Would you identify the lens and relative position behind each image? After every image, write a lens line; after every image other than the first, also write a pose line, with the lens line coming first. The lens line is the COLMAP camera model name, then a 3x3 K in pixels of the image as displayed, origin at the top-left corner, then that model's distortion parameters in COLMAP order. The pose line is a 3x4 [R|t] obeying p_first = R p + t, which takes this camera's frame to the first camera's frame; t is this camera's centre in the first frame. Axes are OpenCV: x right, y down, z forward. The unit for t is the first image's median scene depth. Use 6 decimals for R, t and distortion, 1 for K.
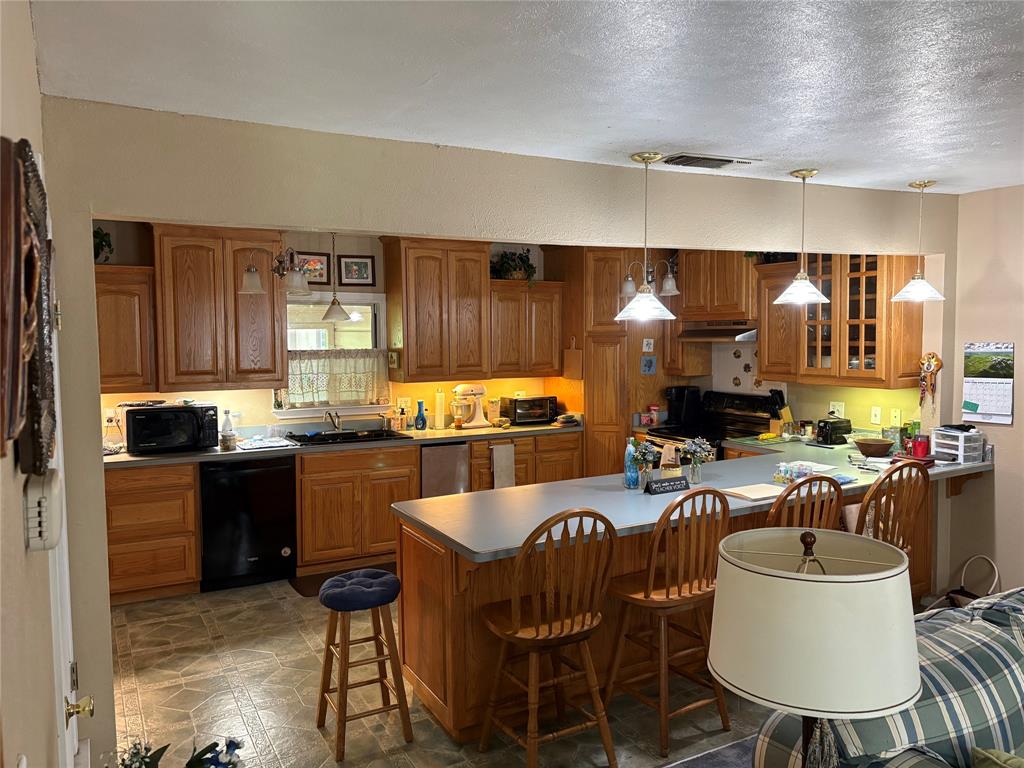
lens RADIAL K [[772.7, 0, 513.0], [0, 772.7, 387.7], [0, 0, 1]] dist [0.021236, -0.016505]
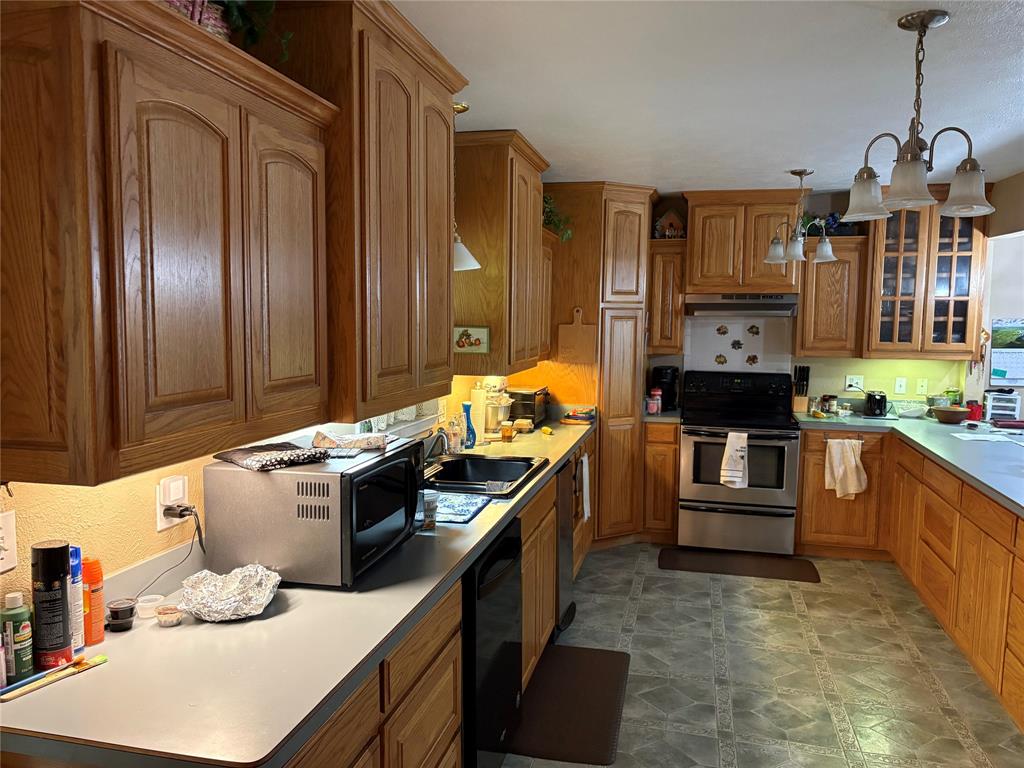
lens RADIAL K [[772.7, 0, 518.1], [0, 772.7, 385.7], [0, 0, 1]] dist [0.021236, -0.016505]
pose [[0.681705, -0.052960, 0.729707, -0.620234], [0.036366, 0.998597, 0.038502, -0.023203], [-0.730722, 0.000290, 0.682675, 0.588804]]
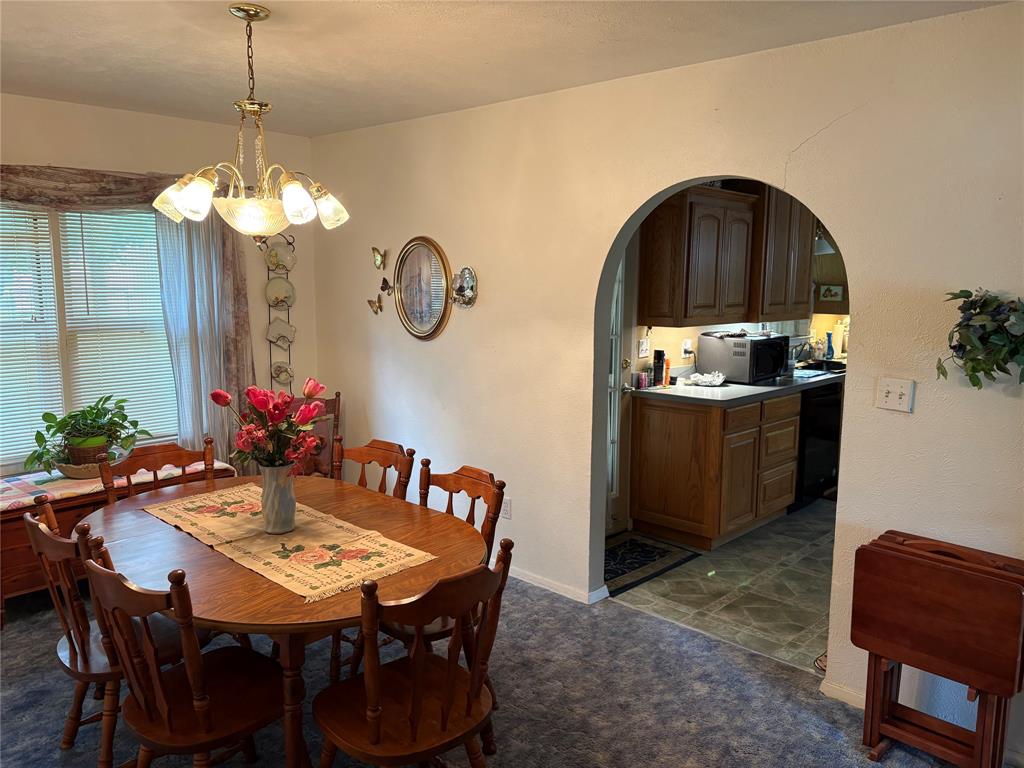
lens RADIAL K [[772.7, 0, 506.1], [0, 772.7, 386.3], [0, 0, 1]] dist [0.021236, -0.016505]
pose [[0.958283, -0.025837, 0.284652, -0.943620], [0.004605, 0.997172, 0.075008, 0.010051], [-0.285786, -0.070568, 0.955692, 0.115503]]
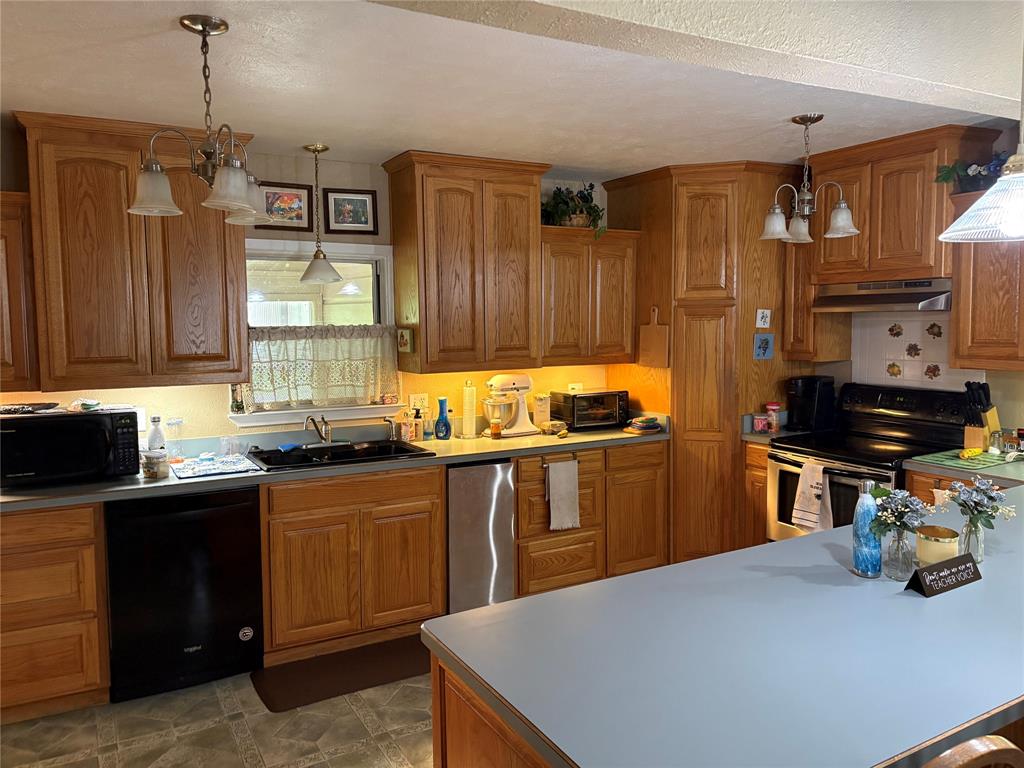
lens RADIAL K [[772.7, 0, 510.7], [0, 772.7, 386.1], [0, 0, 1]] dist [0.021236, -0.016505]
pose [[0.999991, -0.003502, 0.002378, -0.065522], [0.003457, 0.999823, 0.018497, -0.008014], [-0.002442, -0.018489, 0.999826, 0.325621]]
